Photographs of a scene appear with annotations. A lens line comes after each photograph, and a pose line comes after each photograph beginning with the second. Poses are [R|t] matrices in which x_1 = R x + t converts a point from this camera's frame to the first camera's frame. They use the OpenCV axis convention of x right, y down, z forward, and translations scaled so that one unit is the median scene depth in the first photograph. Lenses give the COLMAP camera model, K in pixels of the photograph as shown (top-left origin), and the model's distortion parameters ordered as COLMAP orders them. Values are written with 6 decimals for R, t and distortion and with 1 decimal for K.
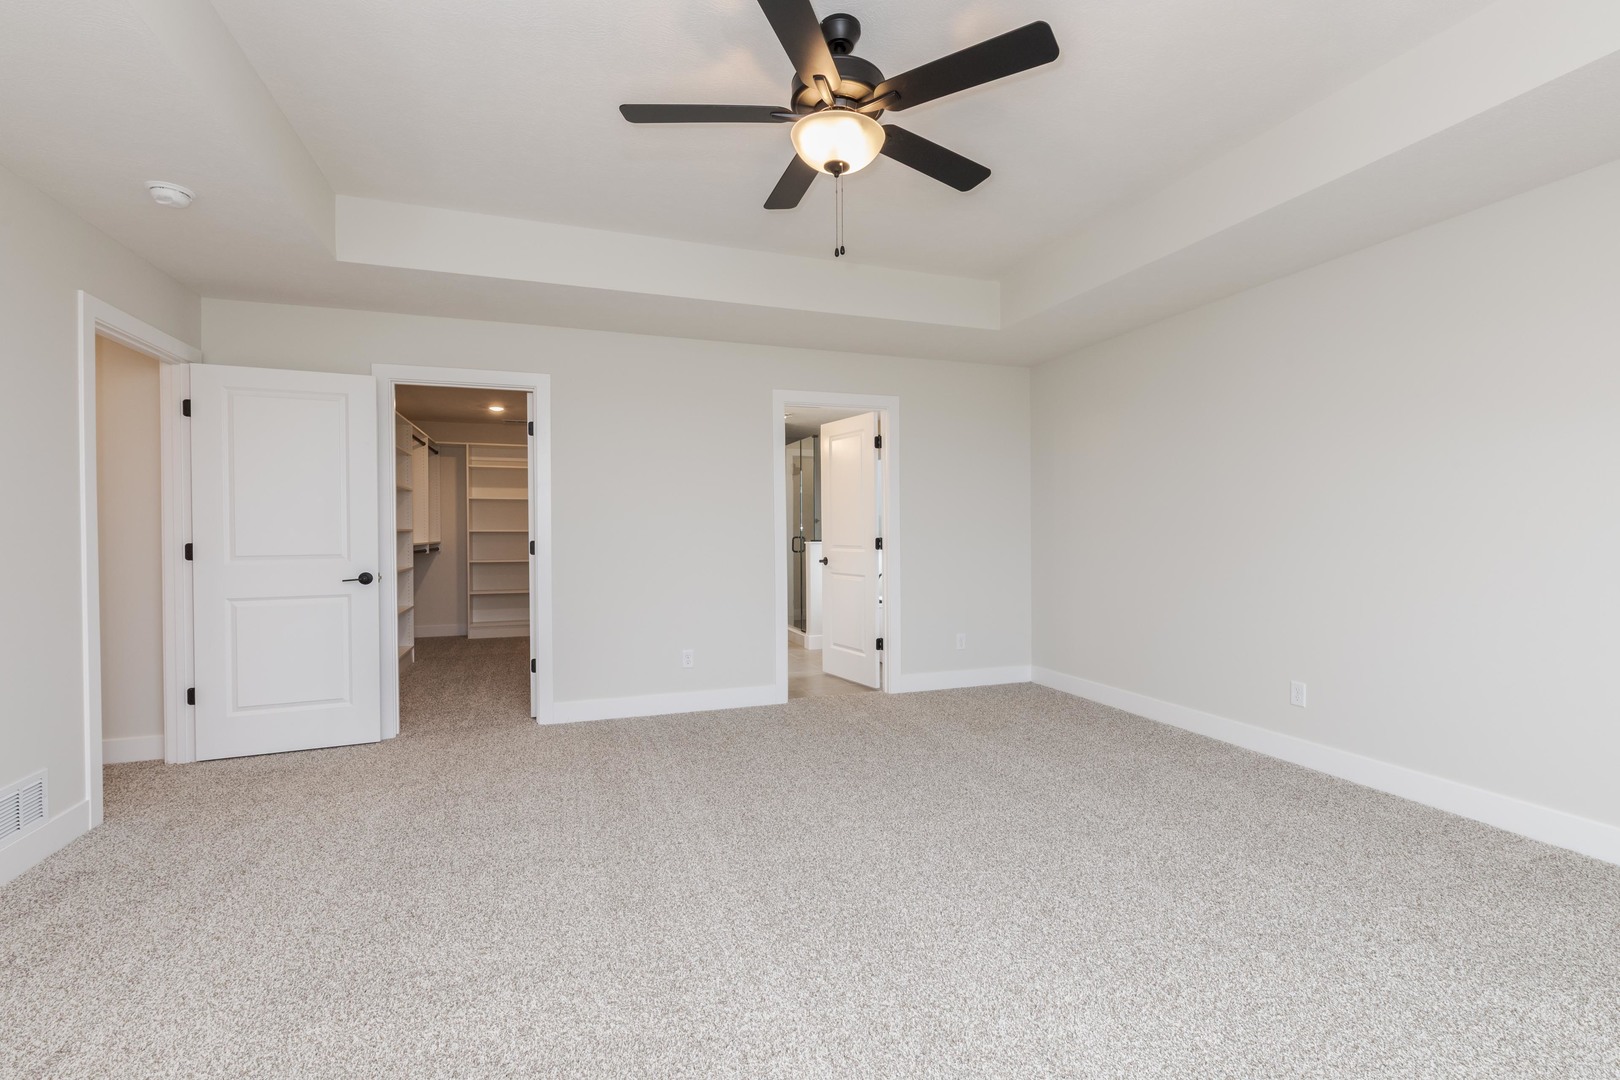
lens RADIAL K [[707.5, 0, 810.0], [0, 707.5, 540.0], [0, 0, 1]] dist [0.001812, 0.000155]
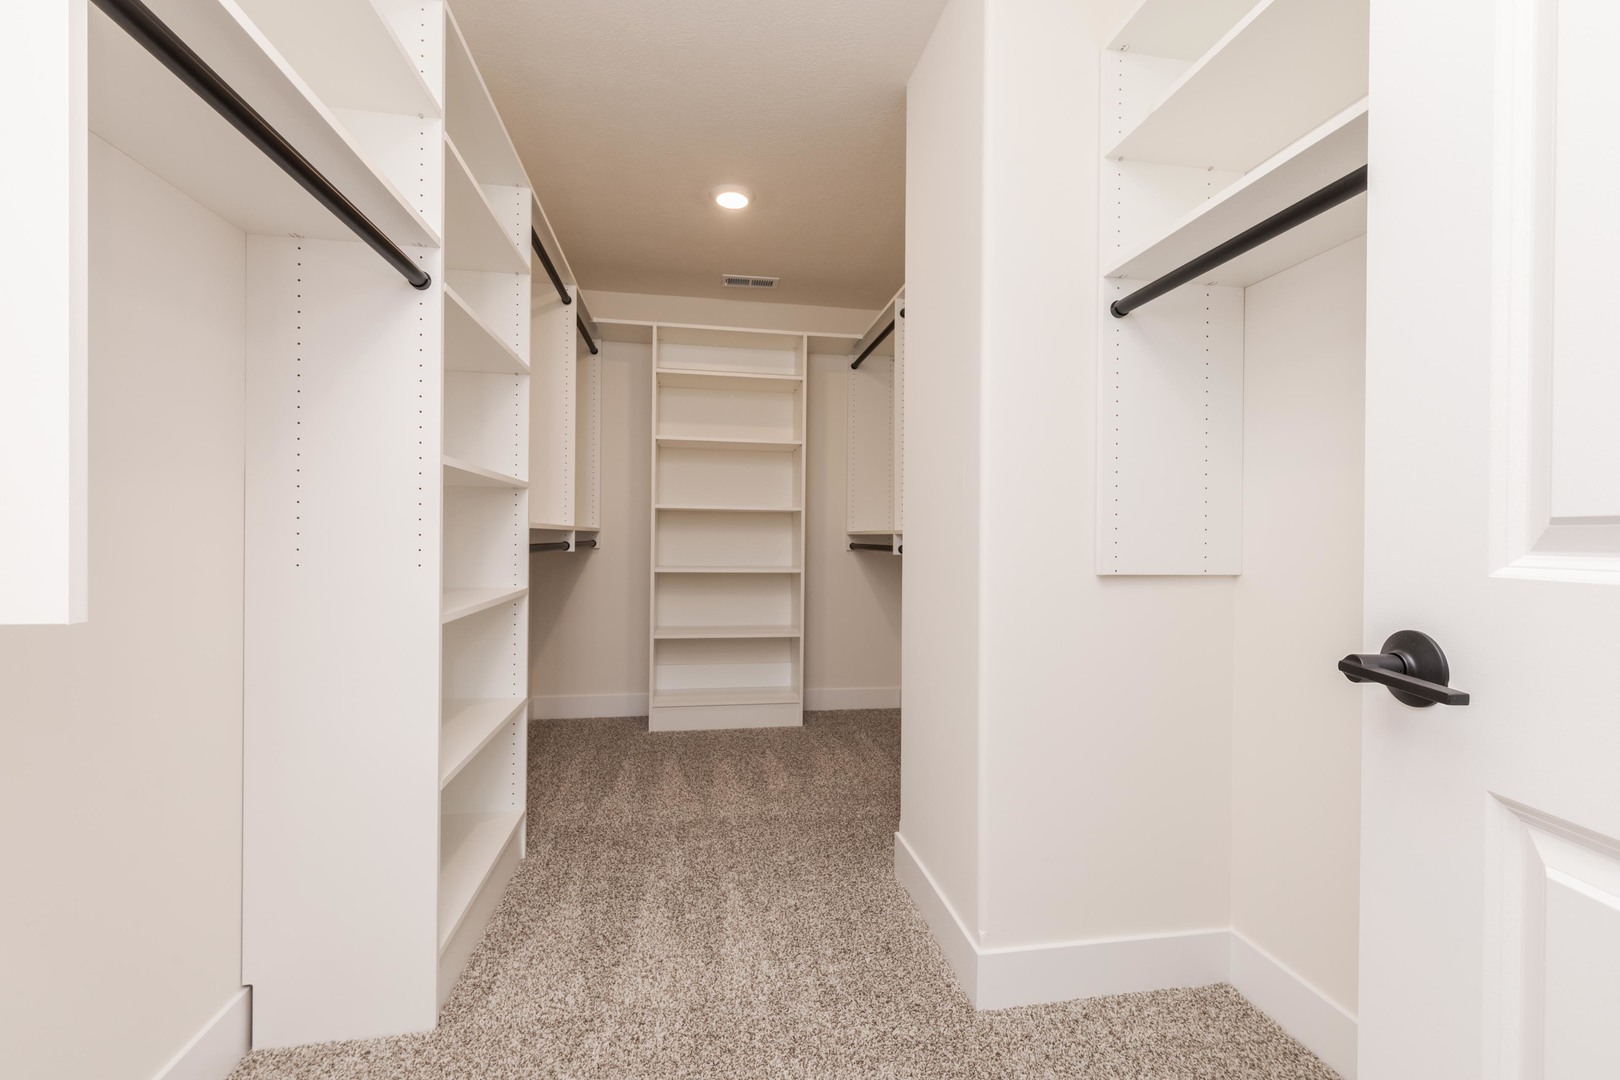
lens RADIAL K [[687.6, 0, 810.0], [0, 687.6, 540.0], [0, 0, 1]] dist [-0.000360, -0.000021]
pose [[0.983380, 0.017557, -0.180709, -0.296856], [-0.017313, 0.999846, 0.002931, 0.007116], [0.180733, 0.000246, 0.983532, 0.565542]]
